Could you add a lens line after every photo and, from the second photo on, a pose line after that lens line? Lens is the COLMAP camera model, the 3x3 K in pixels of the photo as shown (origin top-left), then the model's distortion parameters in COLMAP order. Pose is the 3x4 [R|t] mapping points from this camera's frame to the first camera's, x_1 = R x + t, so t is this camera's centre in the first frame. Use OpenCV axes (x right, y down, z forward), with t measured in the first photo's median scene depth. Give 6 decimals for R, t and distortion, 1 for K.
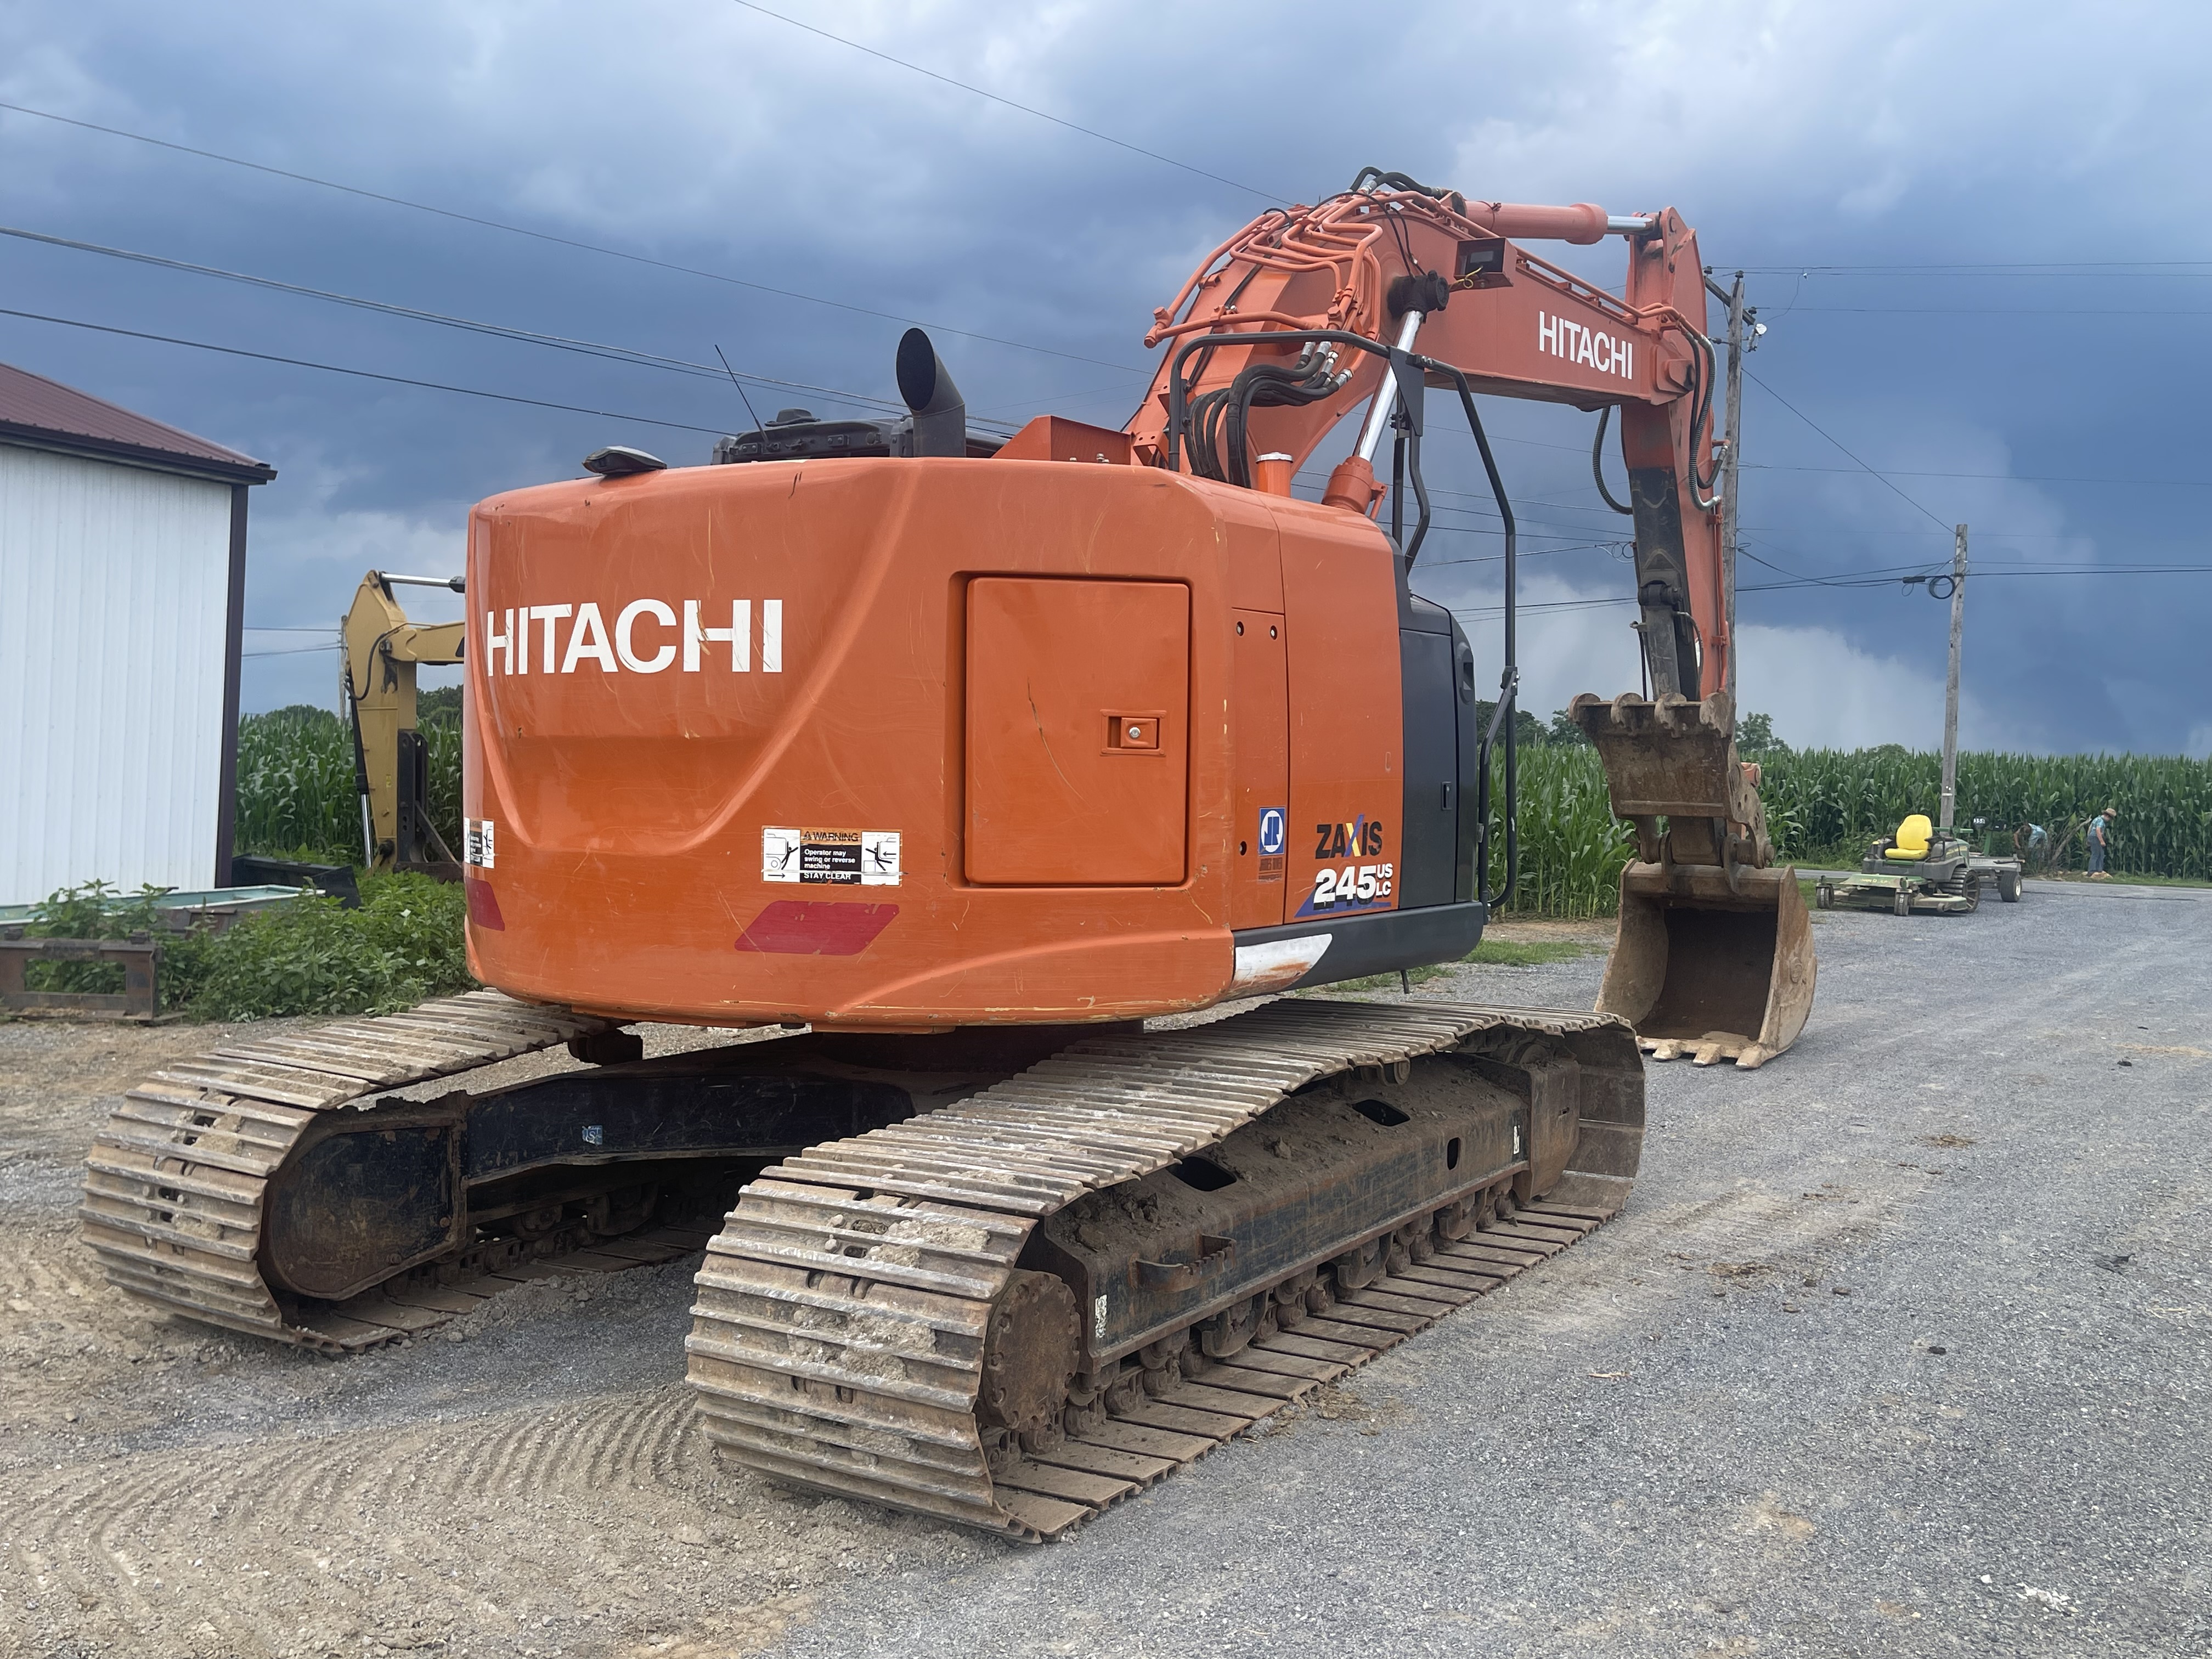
lens RADIAL K [[2010.5, 0, 1106.0], [0, 2010.5, 829.5], [0, 0, 1]] dist [0.020679, -0.000029]
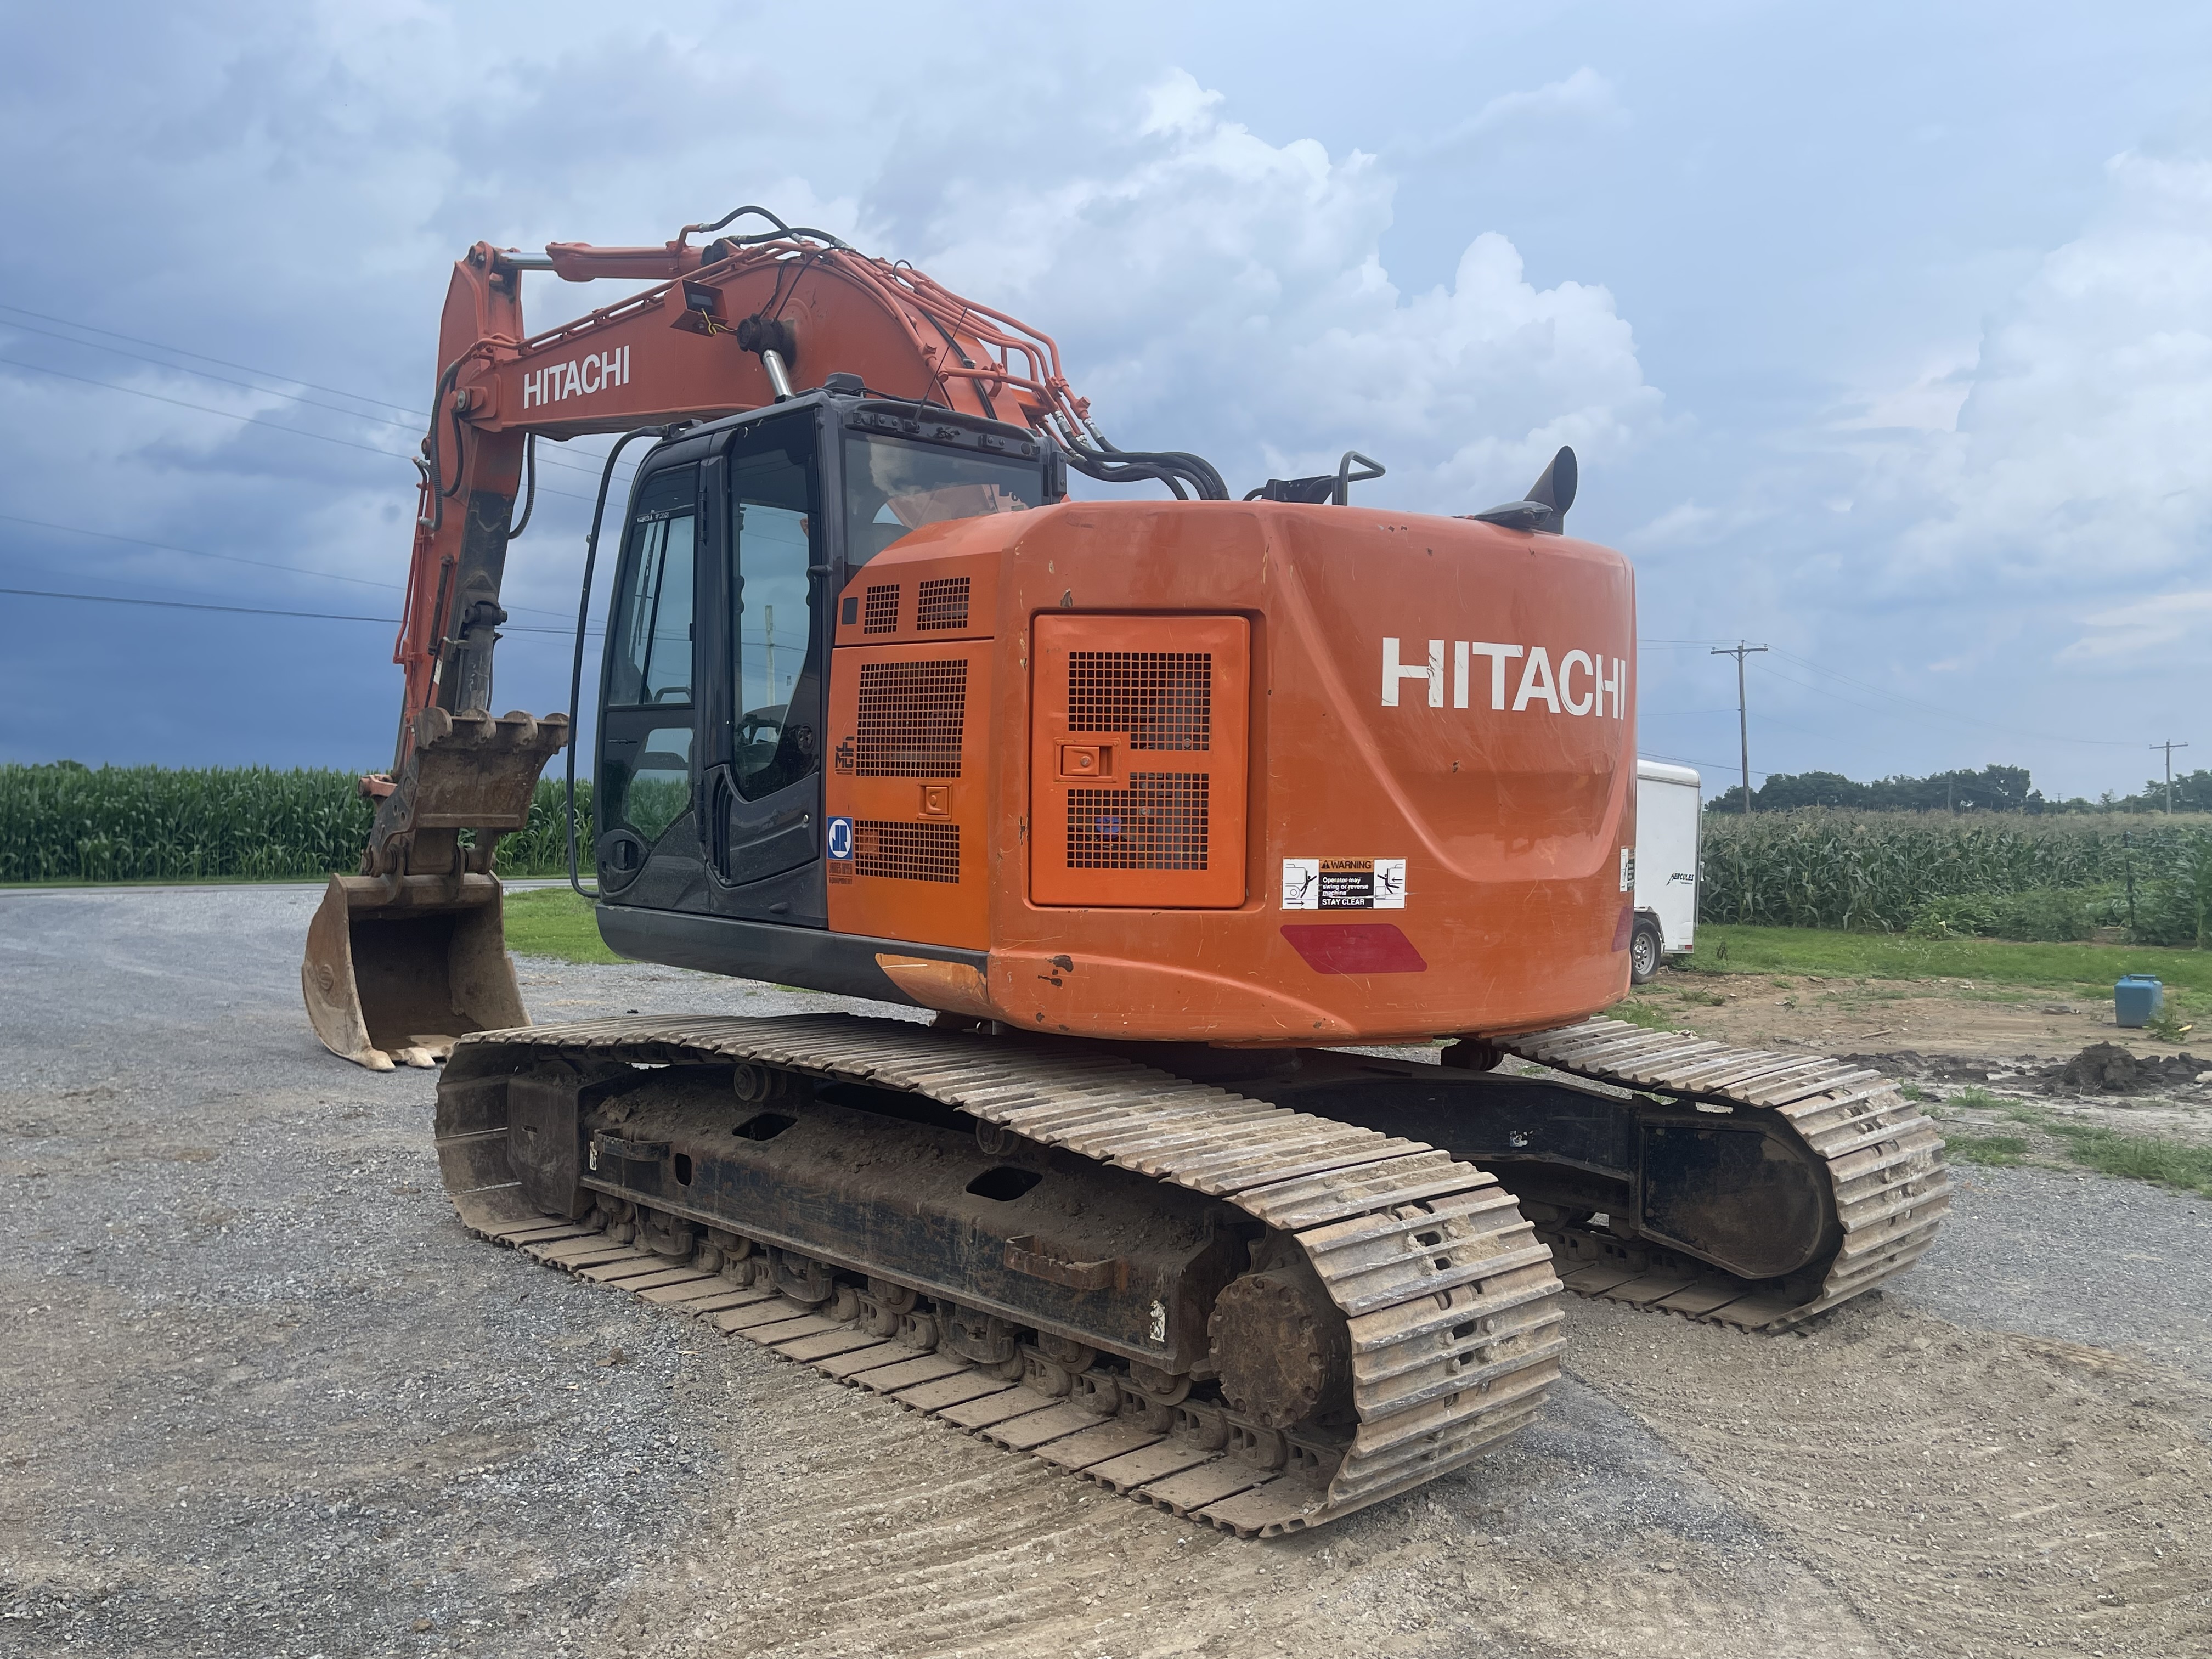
lens RADIAL K [[1921.4, 0, 1106.0], [0, 1921.4, 829.5], [0, 0, 1]] dist [-0.105399, 0.002814]
pose [[0.236412, -0.035759, 0.970995, -1.174719], [0.030998, 0.999091, 0.029247, -0.048393], [-0.971158, 0.023185, 0.237305, 0.899538]]
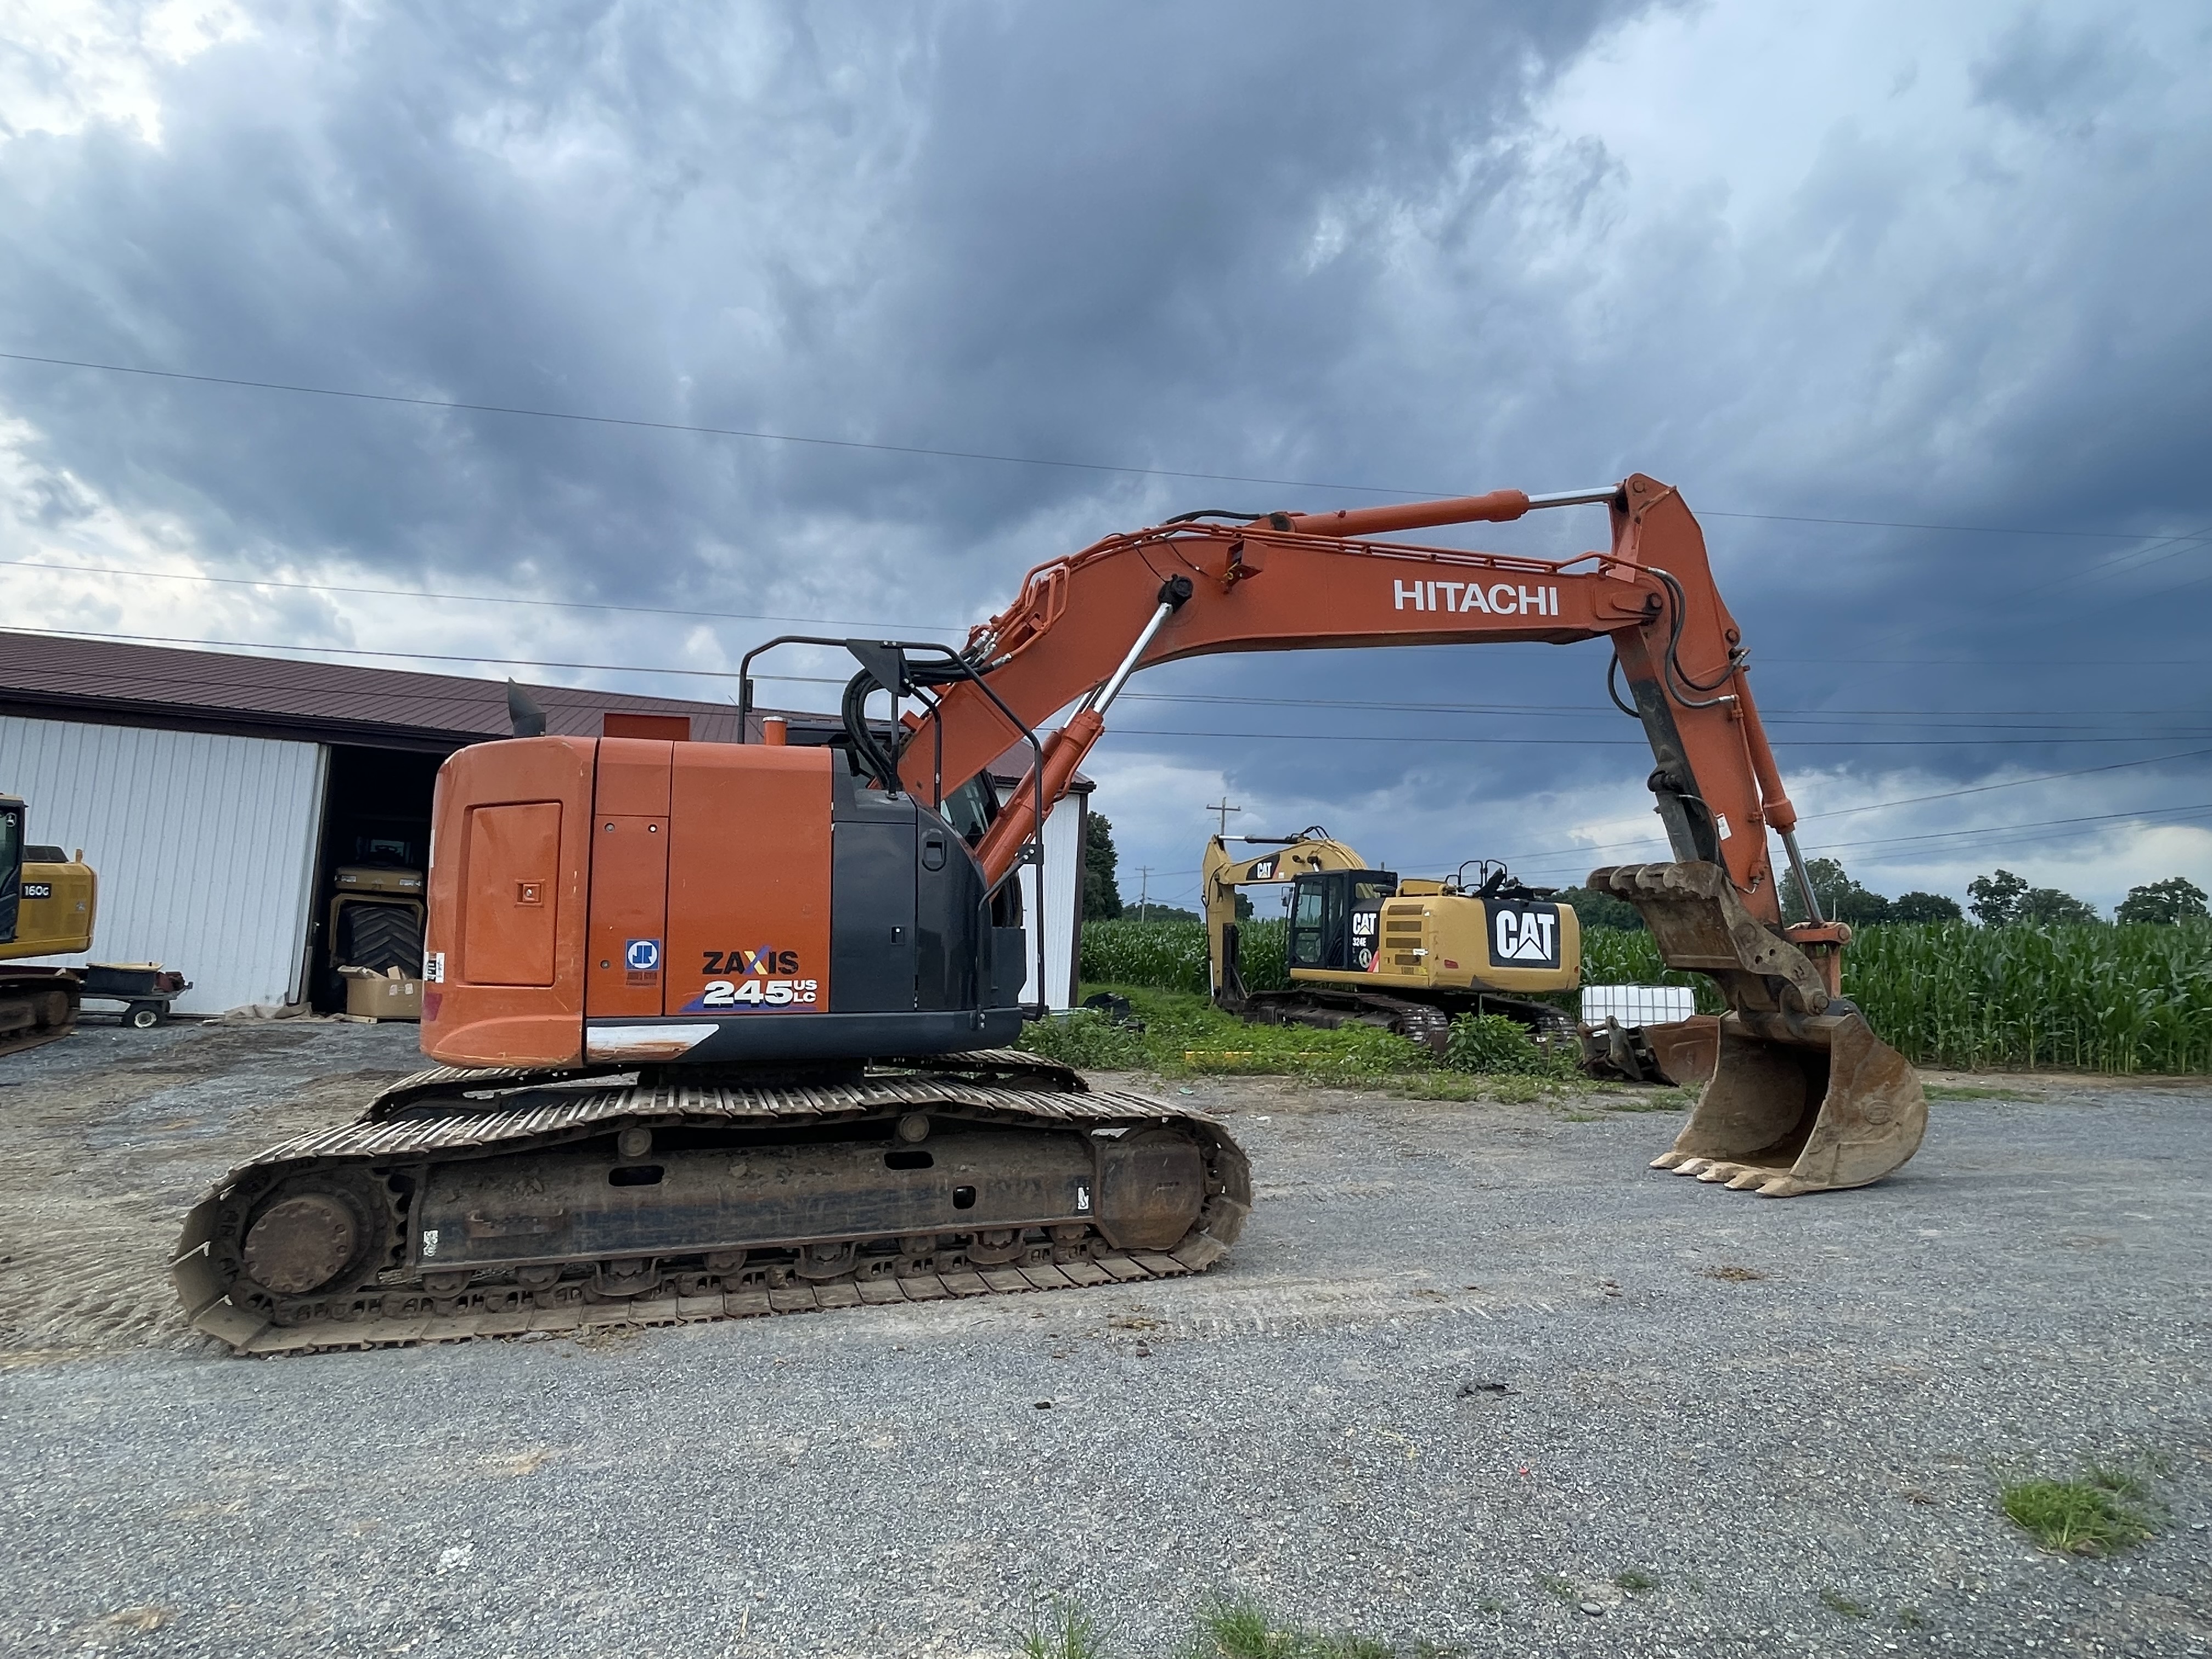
lens RADIAL K [[1223.3, 0, 1106.0], [0, 1223.3, 829.5], [0, 0, 1]] dist [0.000073, -0.000745]
pose [[0.775690, -0.067615, -0.627482, 0.921939], [-0.015925, 0.991831, -0.126562, 0.018042], [0.630914, 0.108165, 0.768276, 0.454036]]
